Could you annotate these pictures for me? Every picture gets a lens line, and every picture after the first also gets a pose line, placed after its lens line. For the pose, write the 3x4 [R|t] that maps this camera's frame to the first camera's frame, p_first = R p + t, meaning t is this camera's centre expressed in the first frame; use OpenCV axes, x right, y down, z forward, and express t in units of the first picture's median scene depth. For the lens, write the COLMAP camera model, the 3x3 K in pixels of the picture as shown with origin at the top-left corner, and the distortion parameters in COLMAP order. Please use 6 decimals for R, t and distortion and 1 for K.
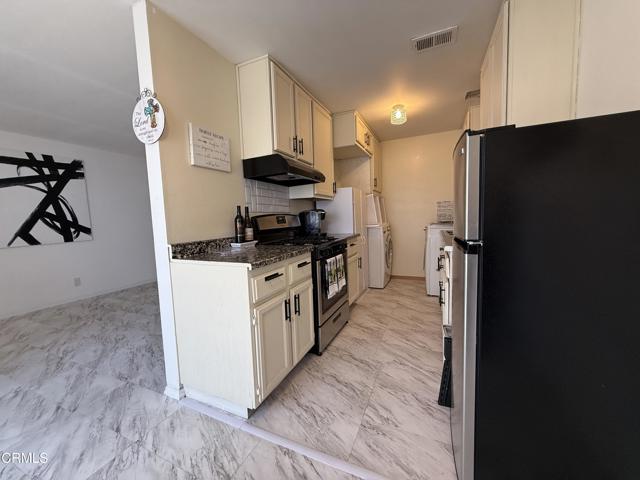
lens RADIAL K [[255.3, 0, 321.5], [0, 255.3, 241.7], [0, 0, 1]] dist [-0.003240, 0.000653]
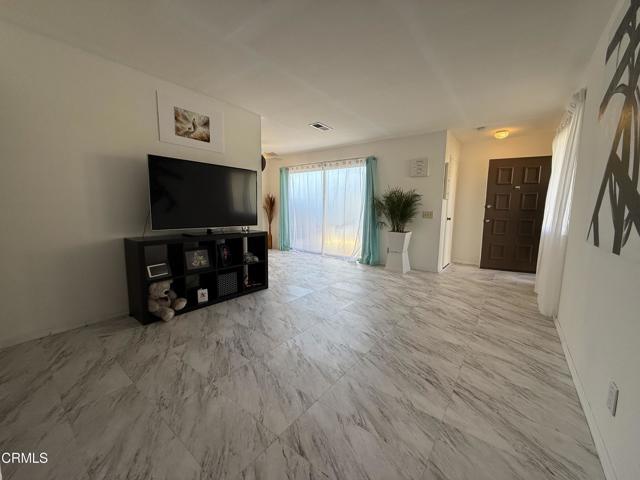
lens RADIAL K [[255.3, 0, 318.2], [0, 255.3, 239.5], [0, 0, 1]] dist [-0.003240, 0.000653]
pose [[-0.969296, -0.004900, 0.245850, -1.270869], [0.047366, 0.977358, 0.206224, -0.155770], [-0.241294, 0.211537, -0.947116, 2.314422]]
